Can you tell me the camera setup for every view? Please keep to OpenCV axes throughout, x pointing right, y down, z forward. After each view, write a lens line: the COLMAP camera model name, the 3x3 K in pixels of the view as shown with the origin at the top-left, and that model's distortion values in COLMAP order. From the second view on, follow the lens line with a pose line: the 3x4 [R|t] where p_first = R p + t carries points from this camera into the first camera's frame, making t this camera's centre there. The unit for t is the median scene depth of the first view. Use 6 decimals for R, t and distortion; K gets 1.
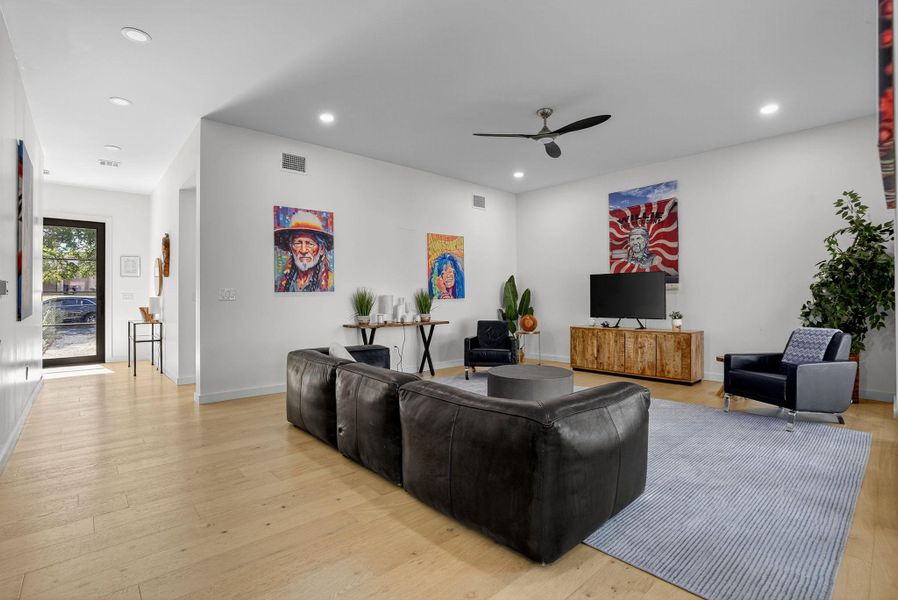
lens RADIAL K [[417.4, 0, 441.7], [0, 417.4, 303.4], [0, 0, 1]] dist [-0.056844, 0.019161]
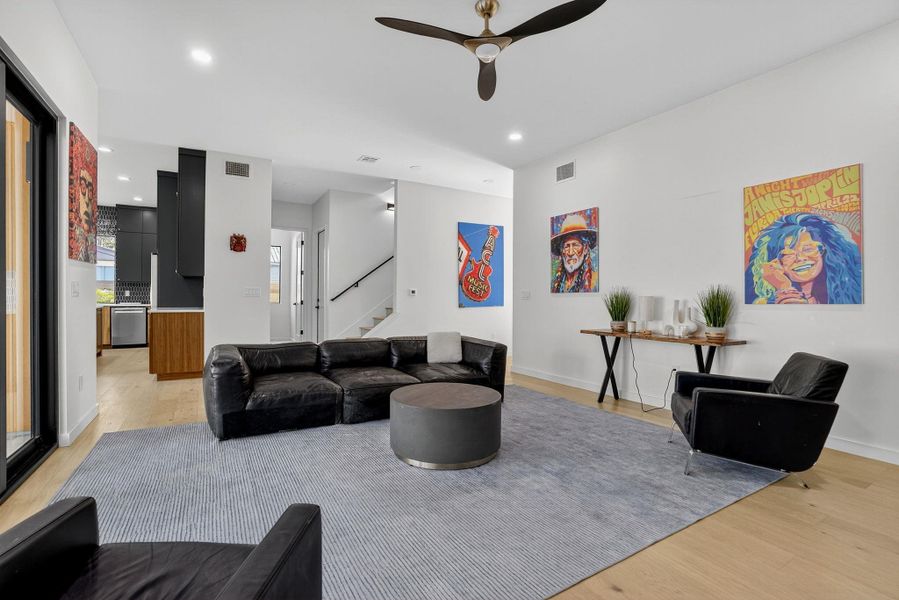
lens RADIAL K [[417.8, 0, 442.2], [0, 417.8, 303.4], [0, 0, 1]] dist [-0.056844, 0.019161]
pose [[-0.192576, 0.016867, -0.981137, 0.648856], [-0.022225, 0.999521, 0.021545, -0.014408], [0.981030, 0.025955, -0.192108, 0.768928]]
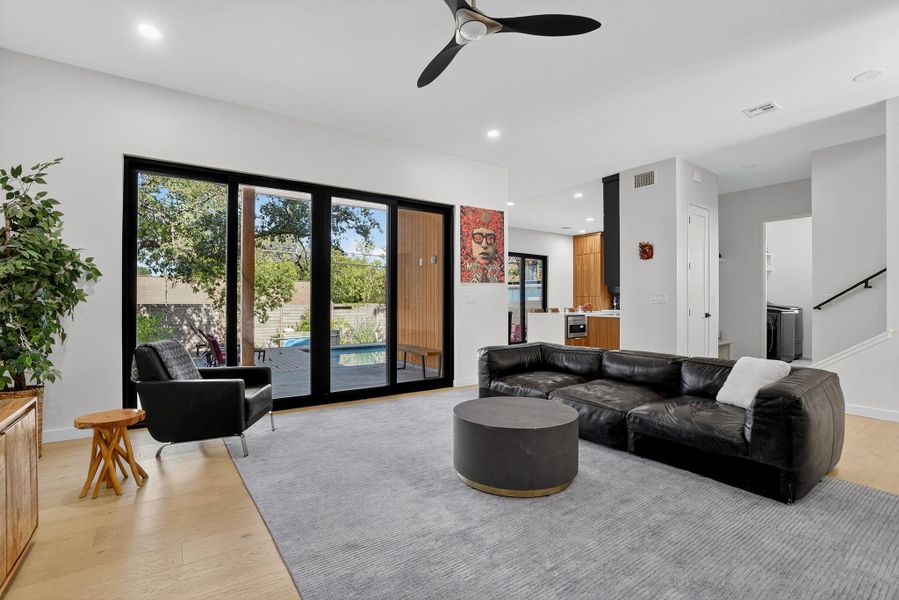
lens RADIAL K [[417.8, 0, 442.2], [0, 417.8, 303.4], [0, 0, 1]] dist [-0.056844, 0.019161]
pose [[-0.993254, 0.002876, 0.115926, 0.167536], [0.004793, 0.999856, 0.016258, -0.017427], [-0.115862, 0.016703, -0.993125, 1.144054]]
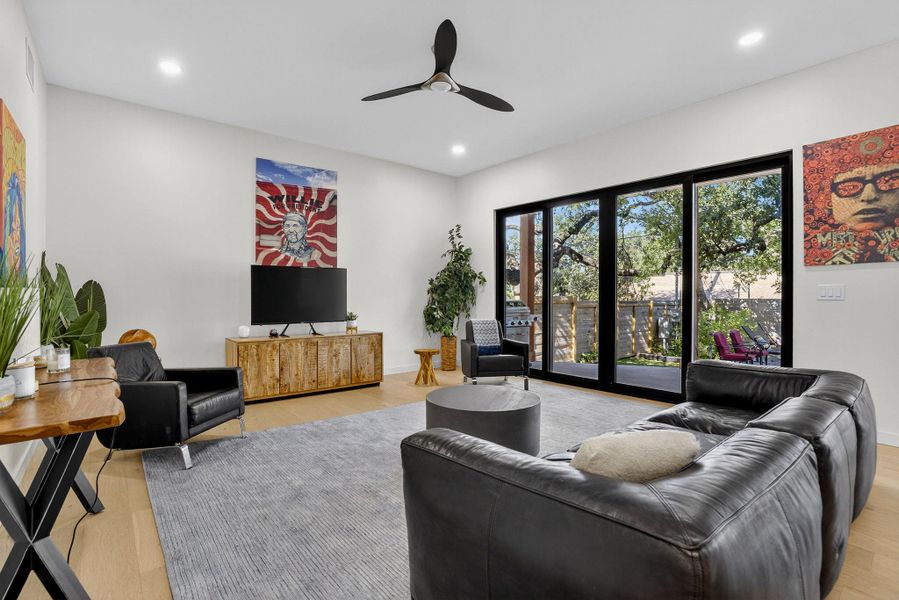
lens RADIAL K [[425.5, 0, 445.1], [0, 425.5, 298.4], [0, 0, 1]] dist [-0.067736, 0.026934]
pose [[0.027771, -0.003388, 0.999609, -0.371940], [0.012623, 0.999916, 0.003038, -0.011180], [-0.999535, 0.012533, 0.027811, 0.705910]]
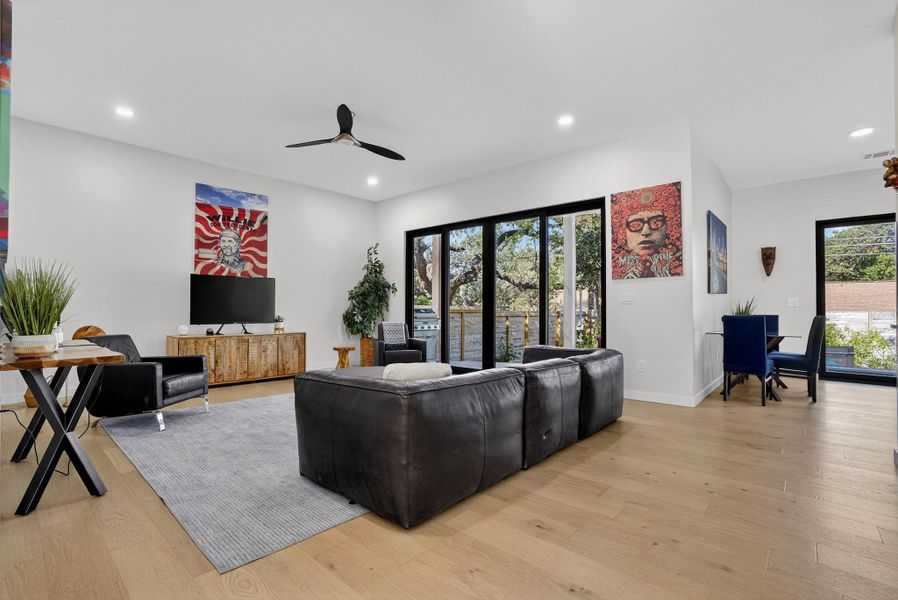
lens RADIAL K [[417.4, 0, 441.7], [0, 417.4, 303.4], [0, 0, 1]] dist [-0.056844, 0.019161]
pose [[-0.108341, 0.016390, 0.993979, -0.557207], [0.008874, 0.999840, -0.015519, 0.008161], [-0.994074, 0.007139, -0.108469, 0.635775]]
